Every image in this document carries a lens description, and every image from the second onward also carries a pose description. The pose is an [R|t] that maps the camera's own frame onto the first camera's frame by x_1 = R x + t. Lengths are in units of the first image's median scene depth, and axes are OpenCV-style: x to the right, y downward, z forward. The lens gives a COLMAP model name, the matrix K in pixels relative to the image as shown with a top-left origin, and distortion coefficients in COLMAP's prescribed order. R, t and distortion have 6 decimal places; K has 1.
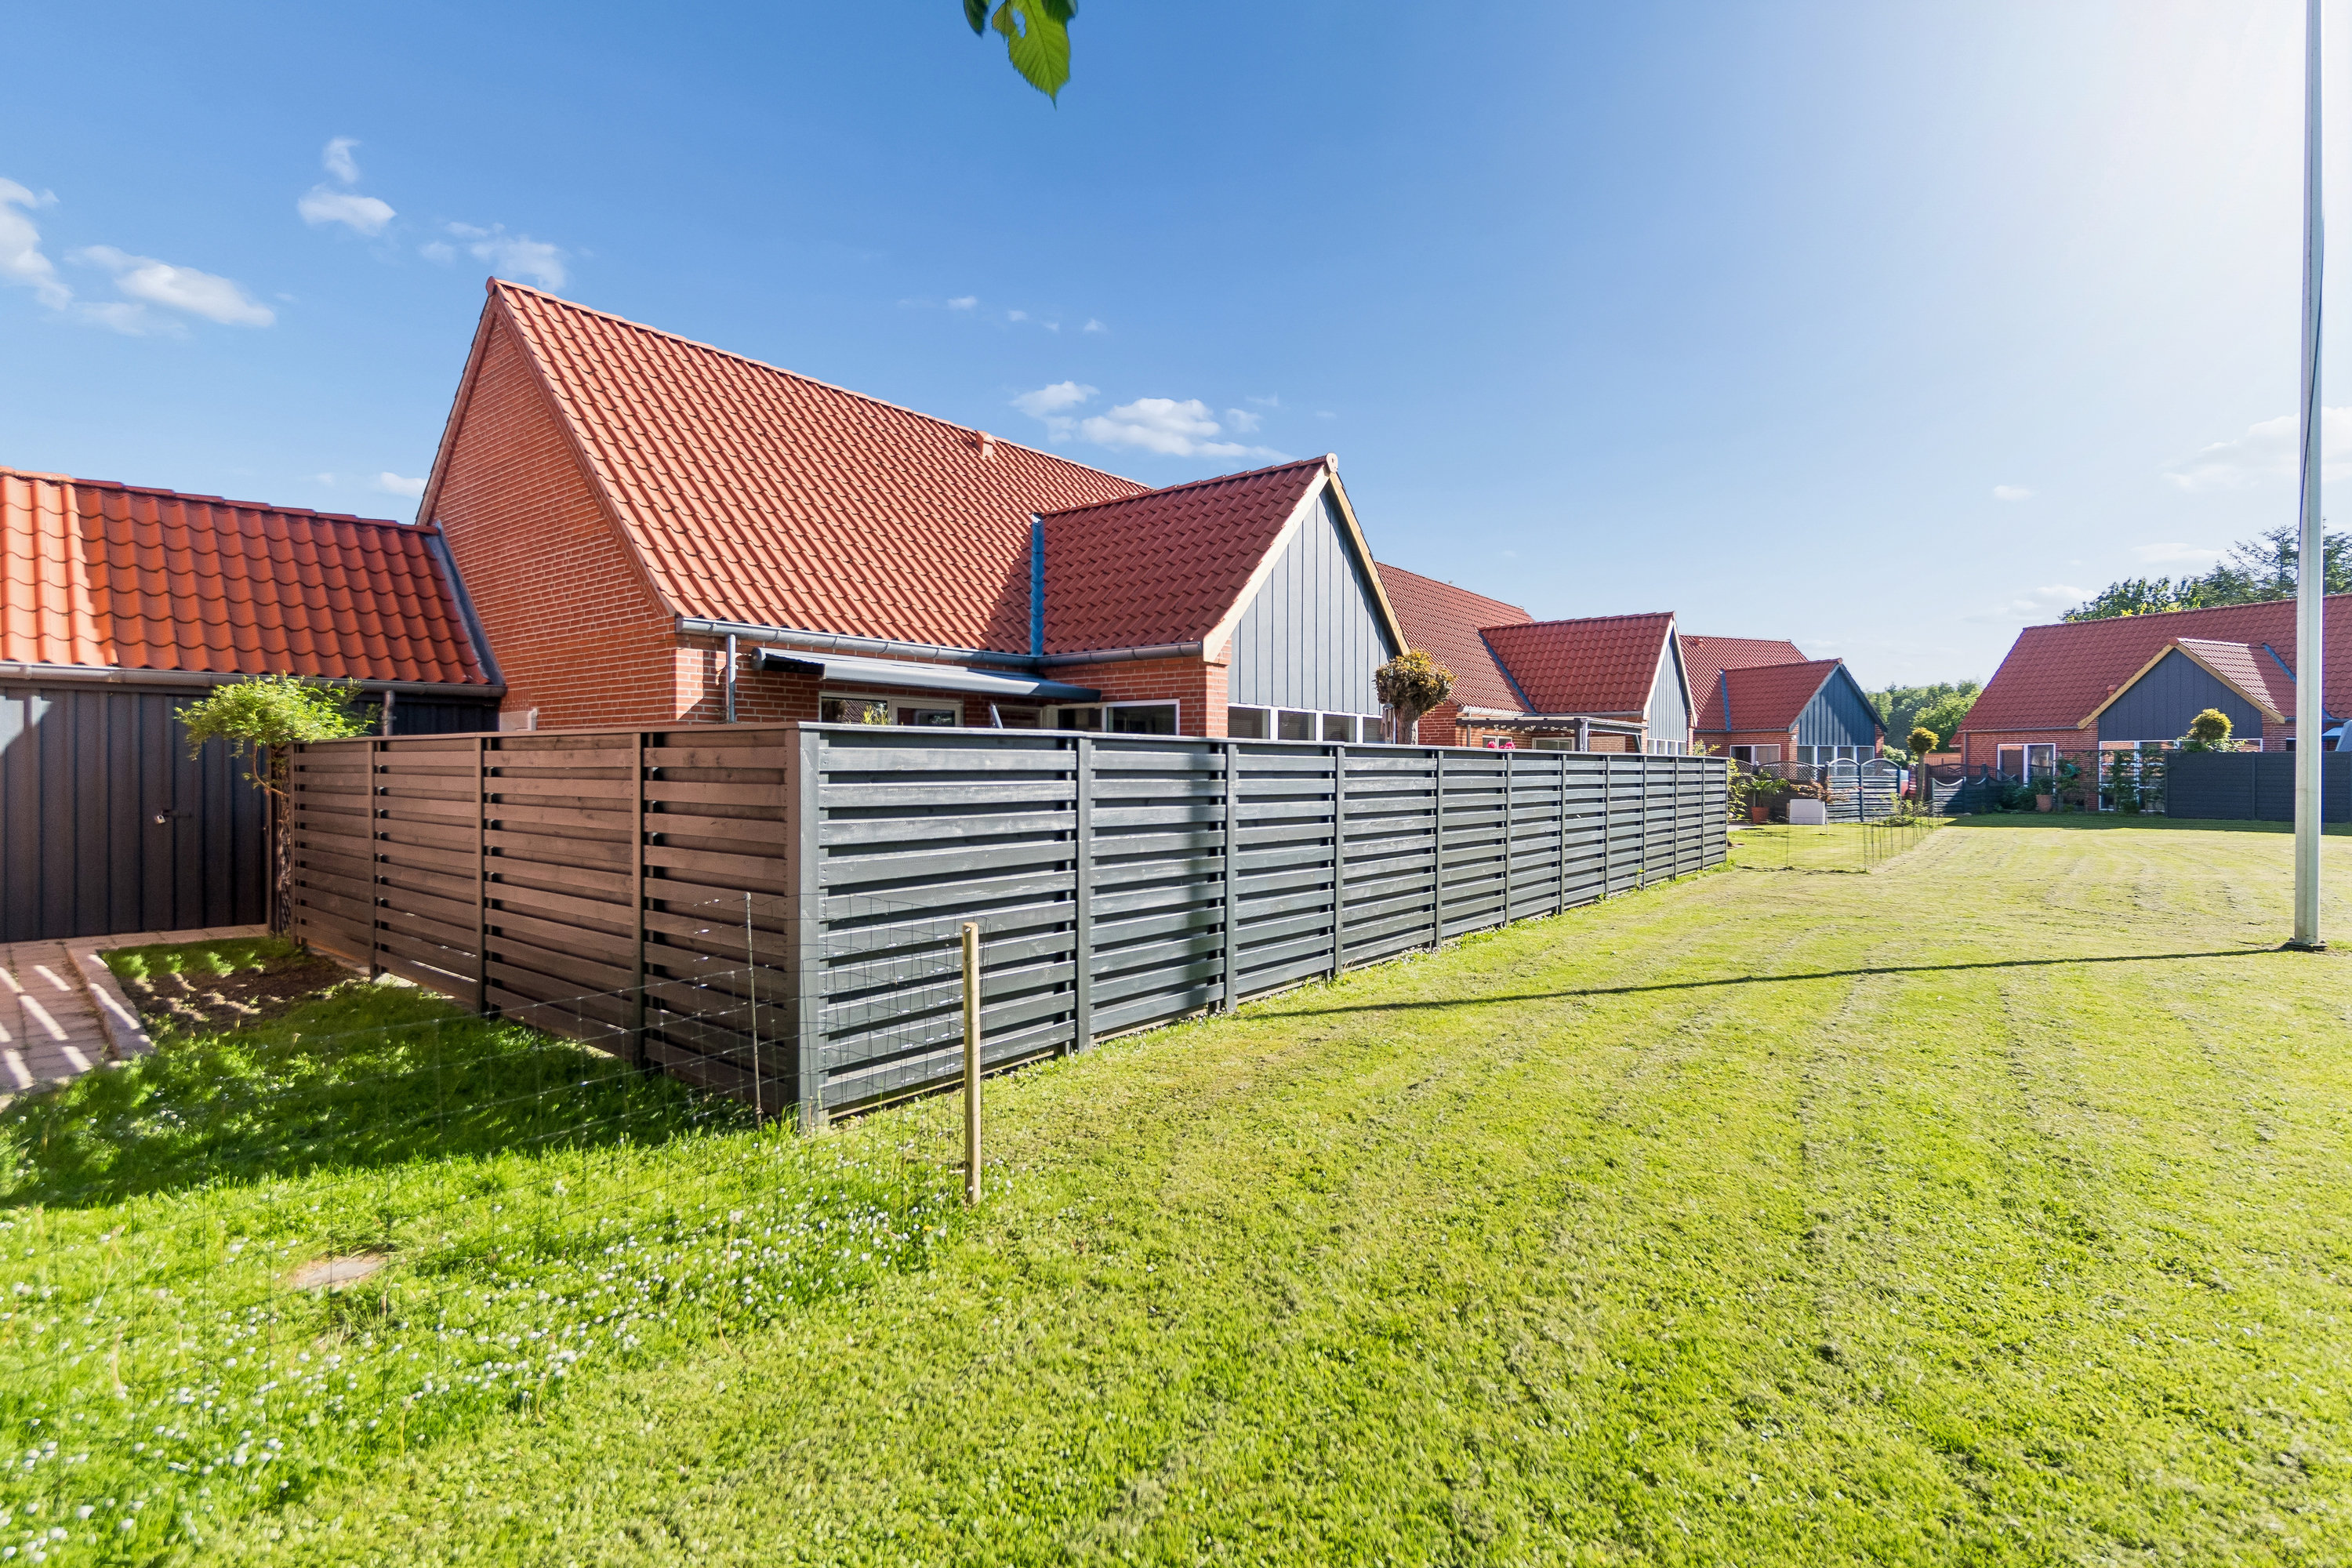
lens RADIAL K [[1089.4, 0, 1176.0], [0, 1089.4, 784.0], [0, 0, 1]] dist [-0.016378, 0.004899]
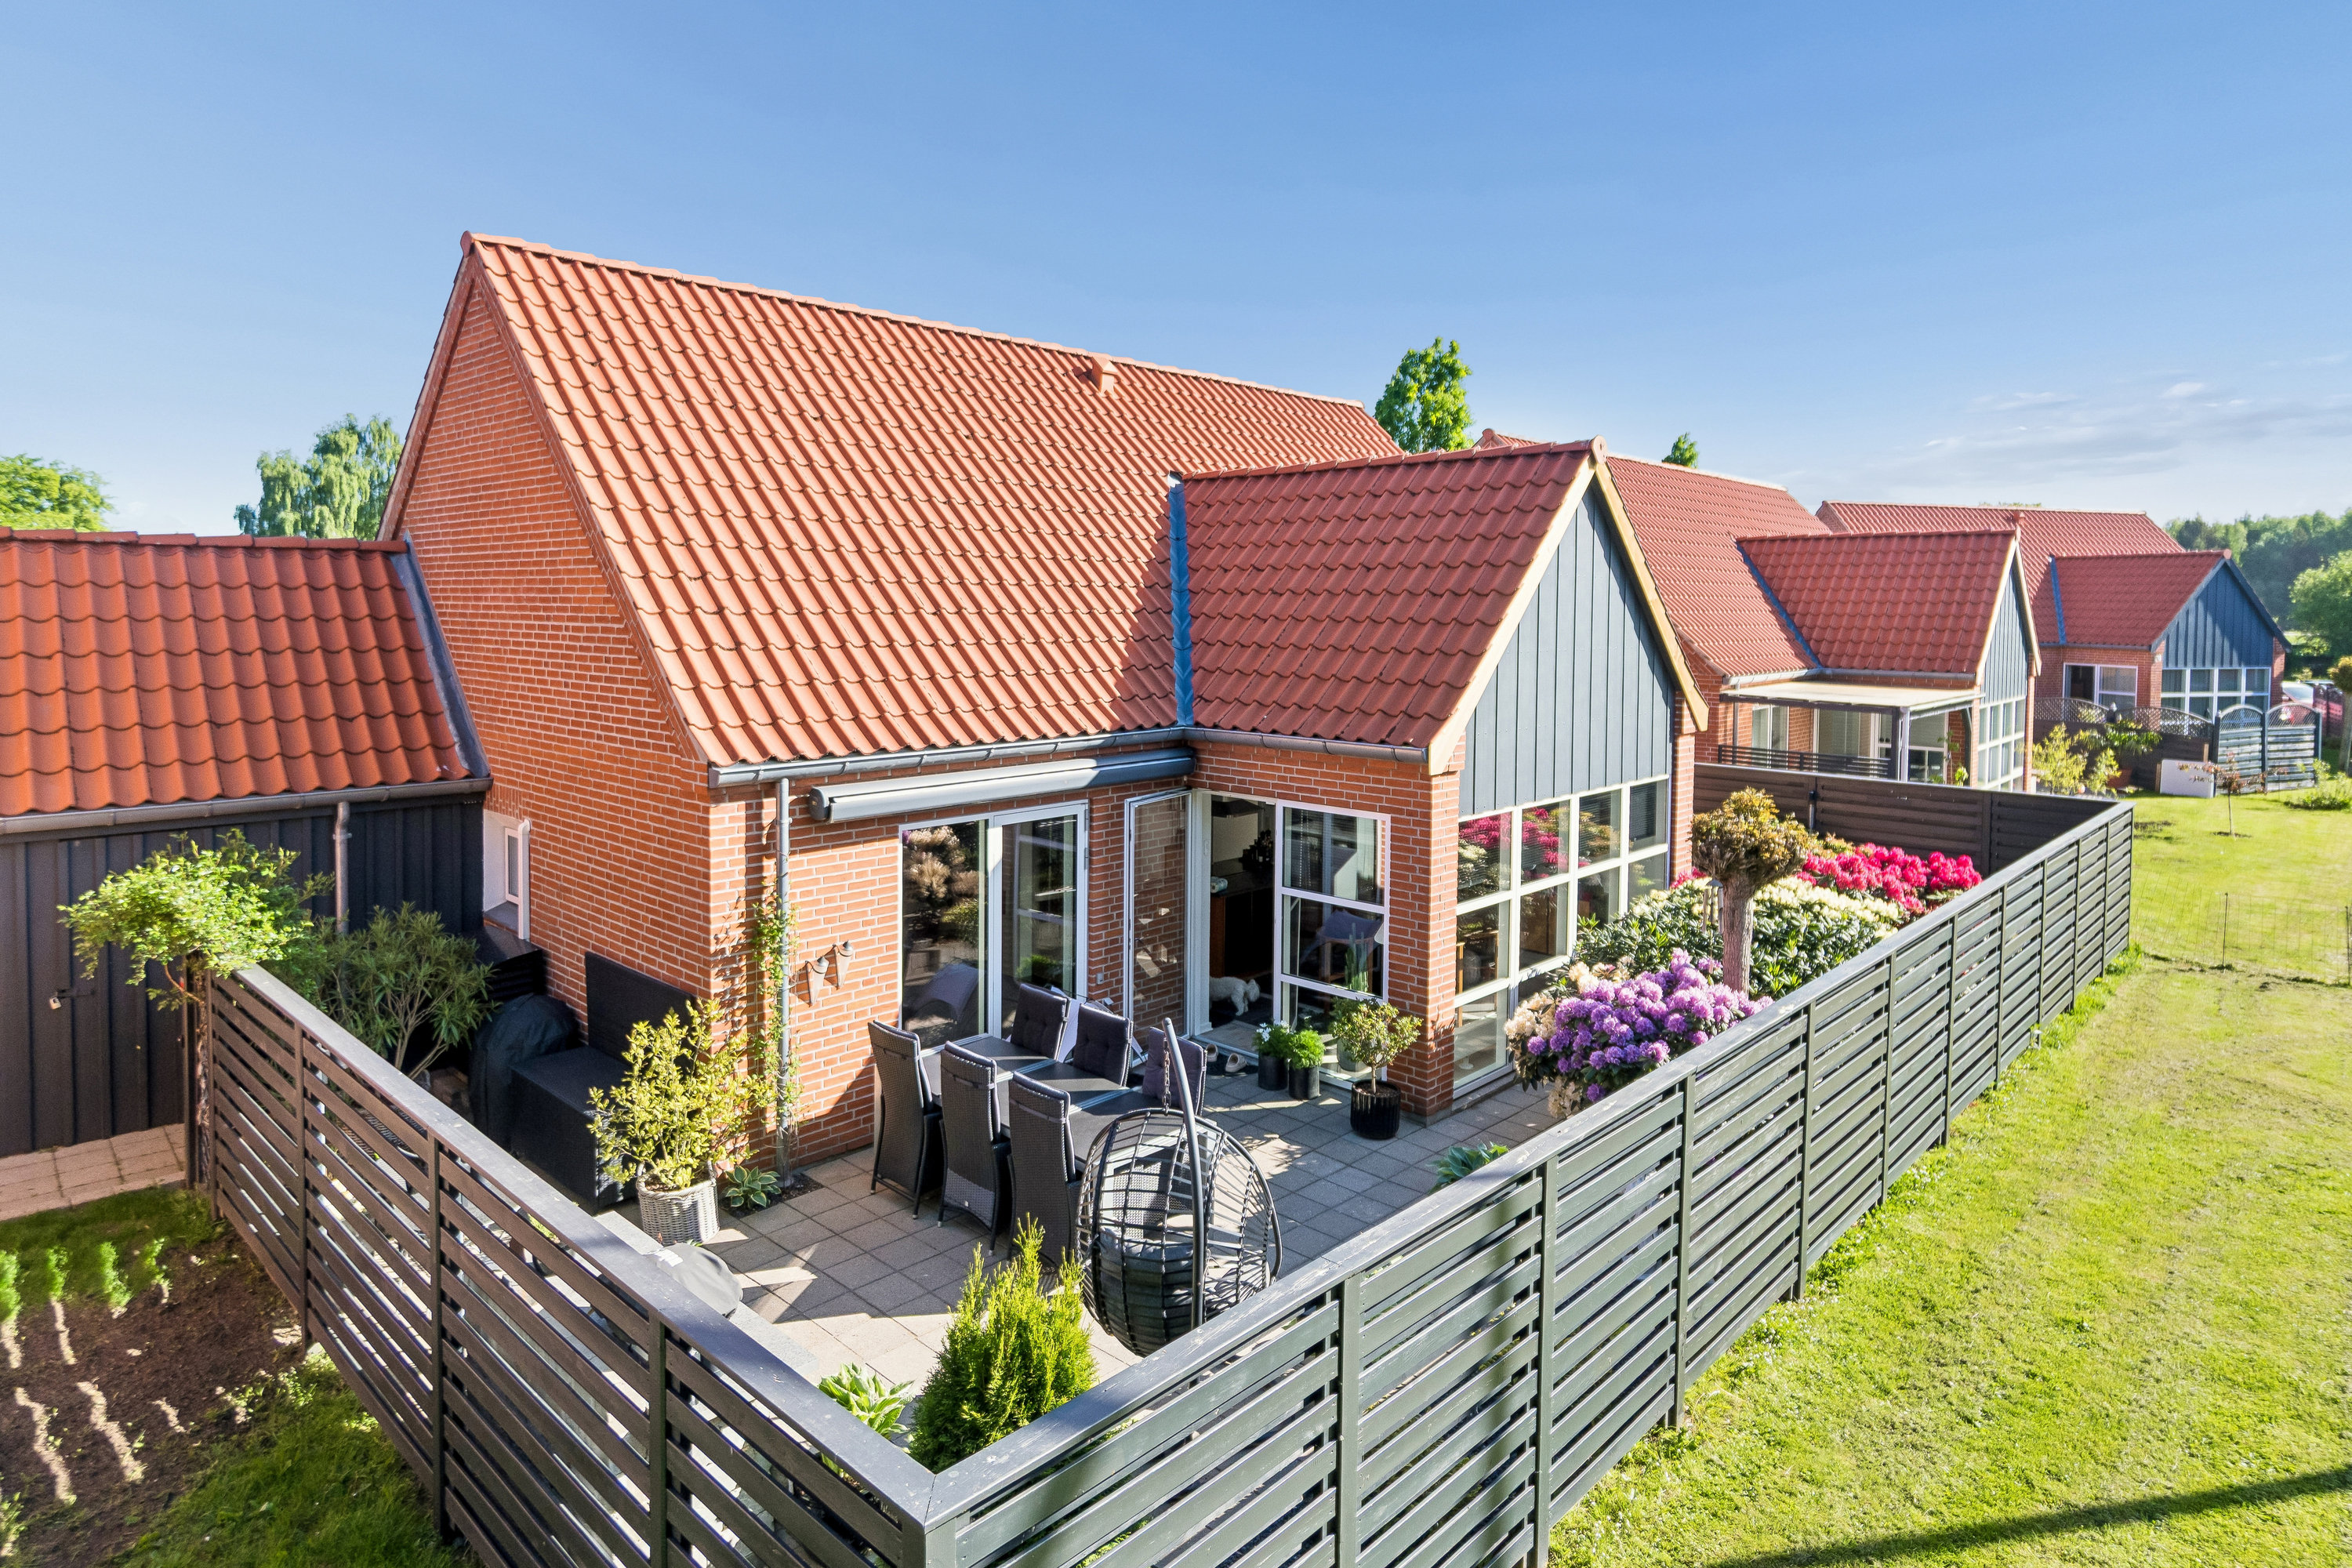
lens RADIAL K [[1332.1, 0, 1181.1], [0, 1332.1, 657.0], [0, 0, 1]] dist [-0.012193, 0.003317]
pose [[0.996150, 0.008039, -0.087298, -0.057866], [-0.005929, 0.999685, 0.024400, -0.200542], [0.087467, -0.023788, 0.995883, 0.120405]]
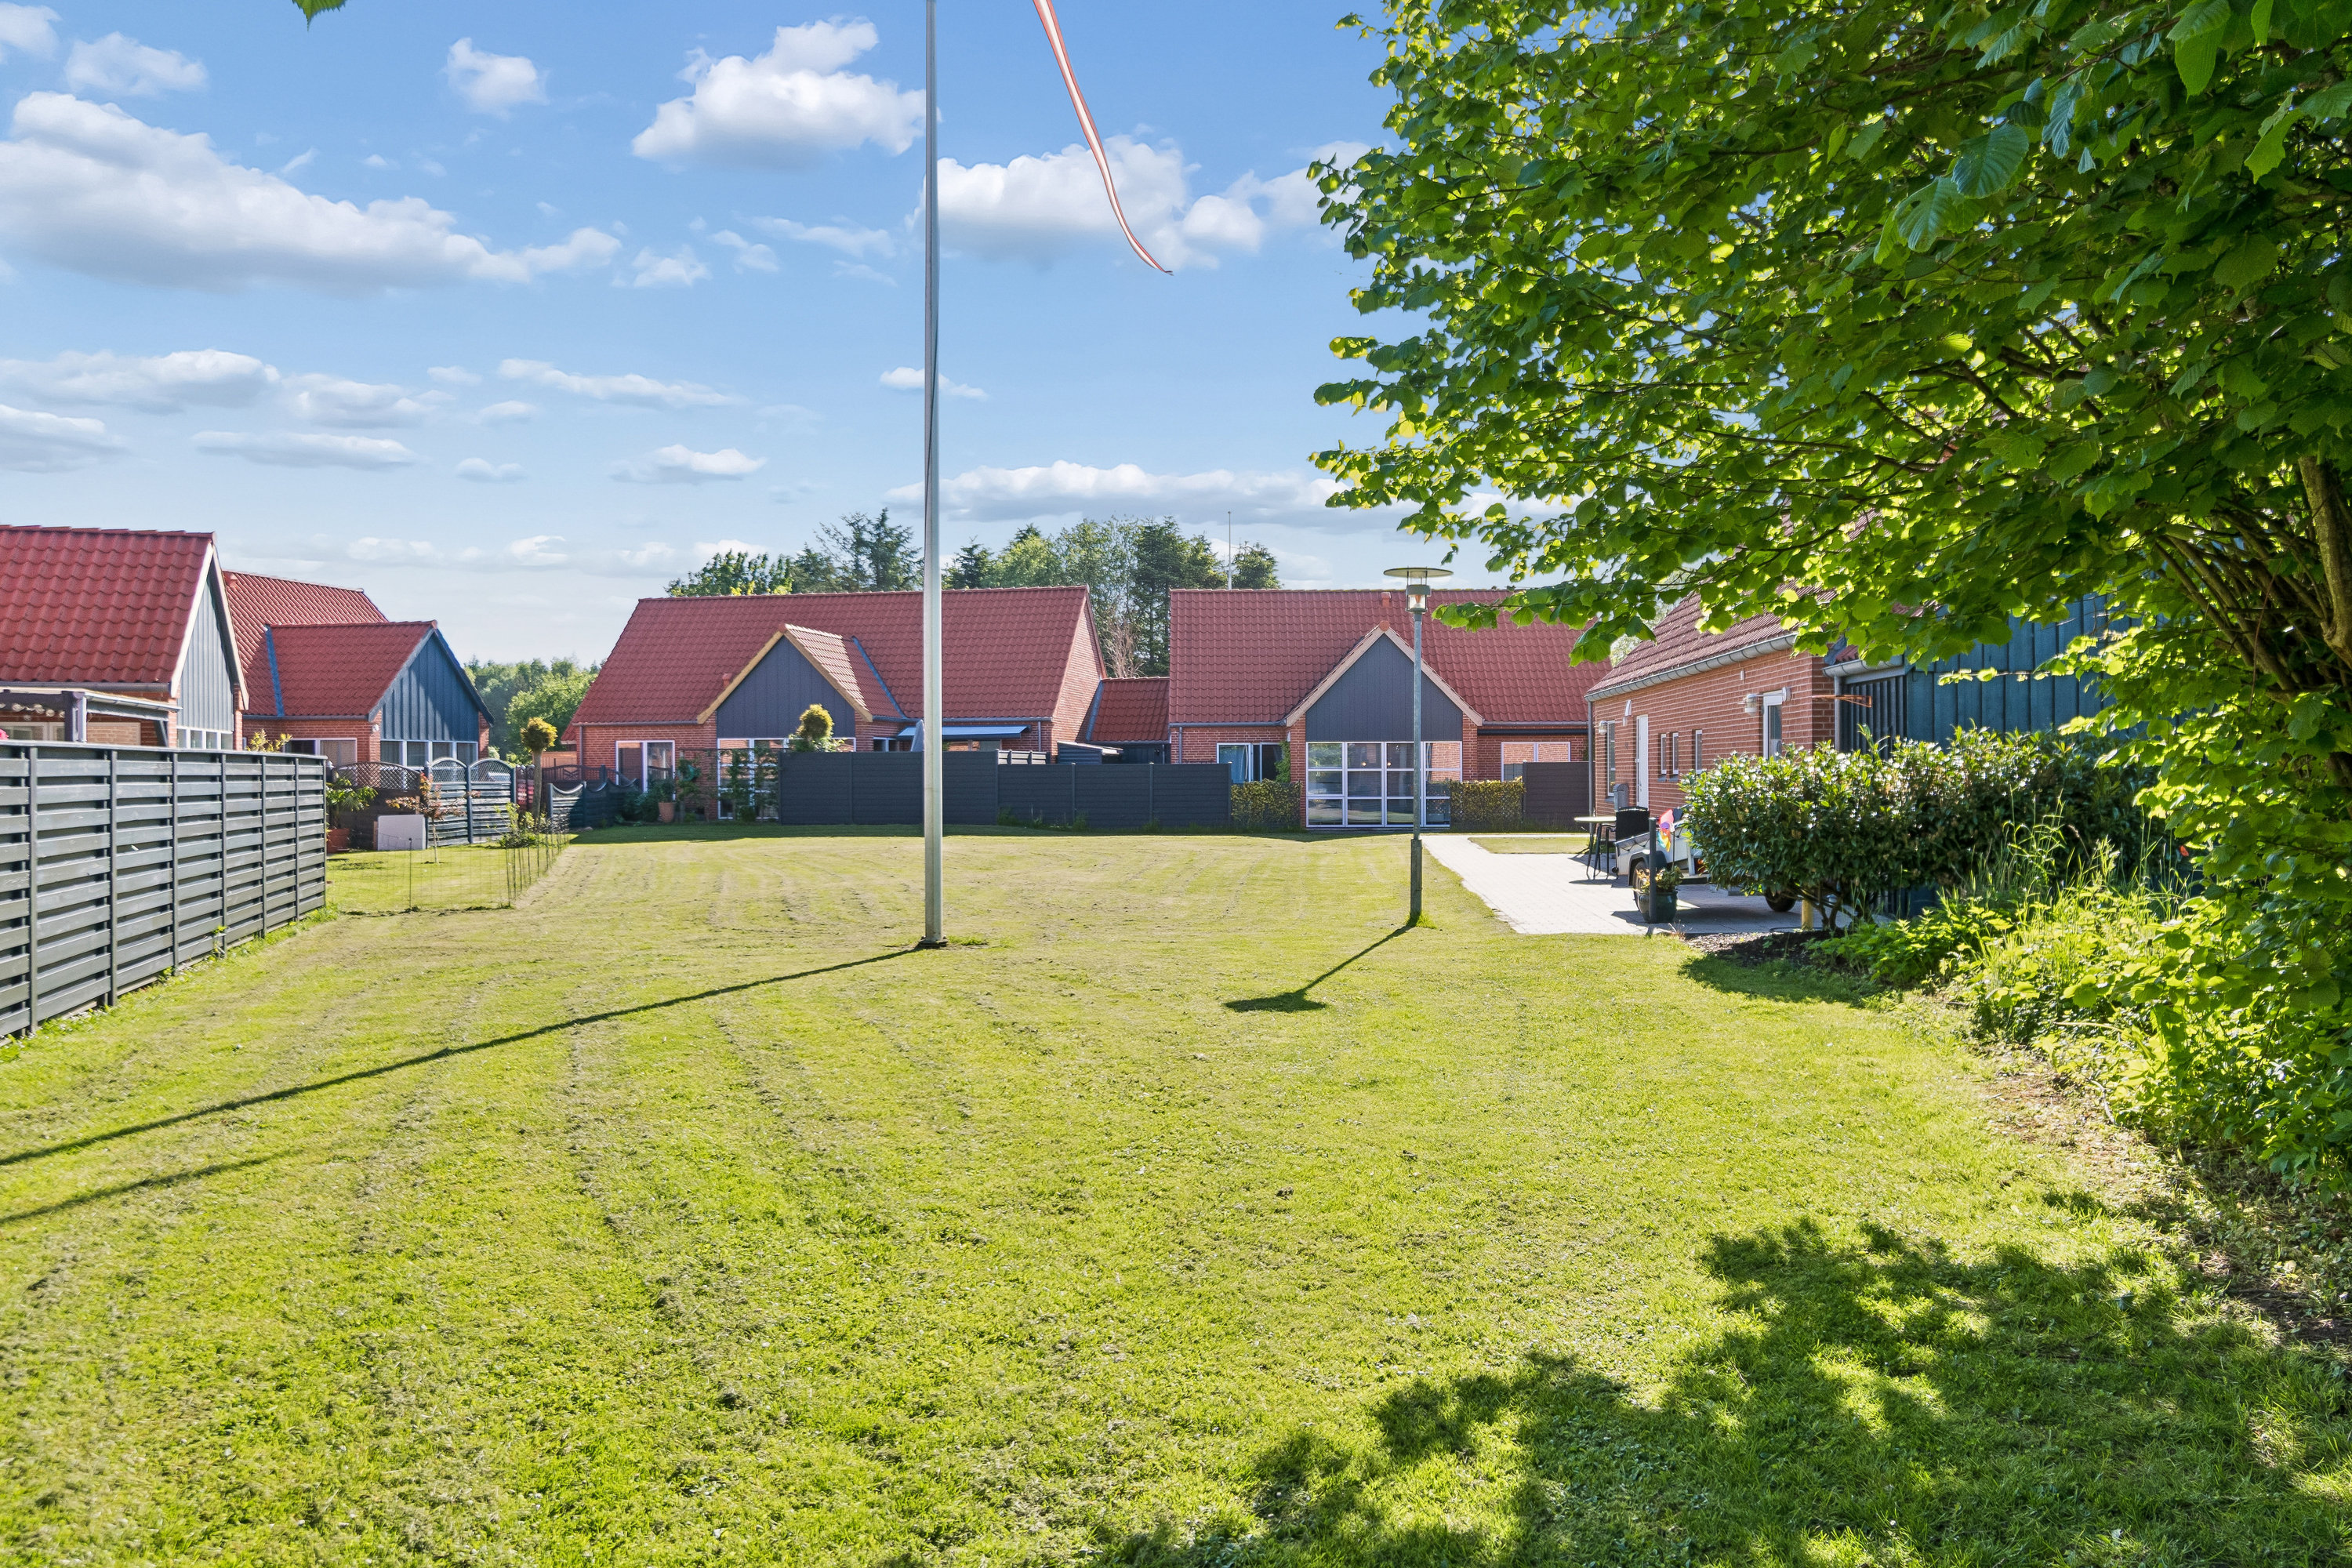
lens RADIAL K [[1622.9, 0, 1176.0], [0, 1622.9, 784.0], [0, 0, 1]] dist [-0.025734, 0.005483]
pose [[0.544191, -0.011762, 0.838879, -0.086428], [0.018253, 0.999831, 0.002178, 0.001479], [-0.838763, 0.014127, 0.544314, -0.019141]]
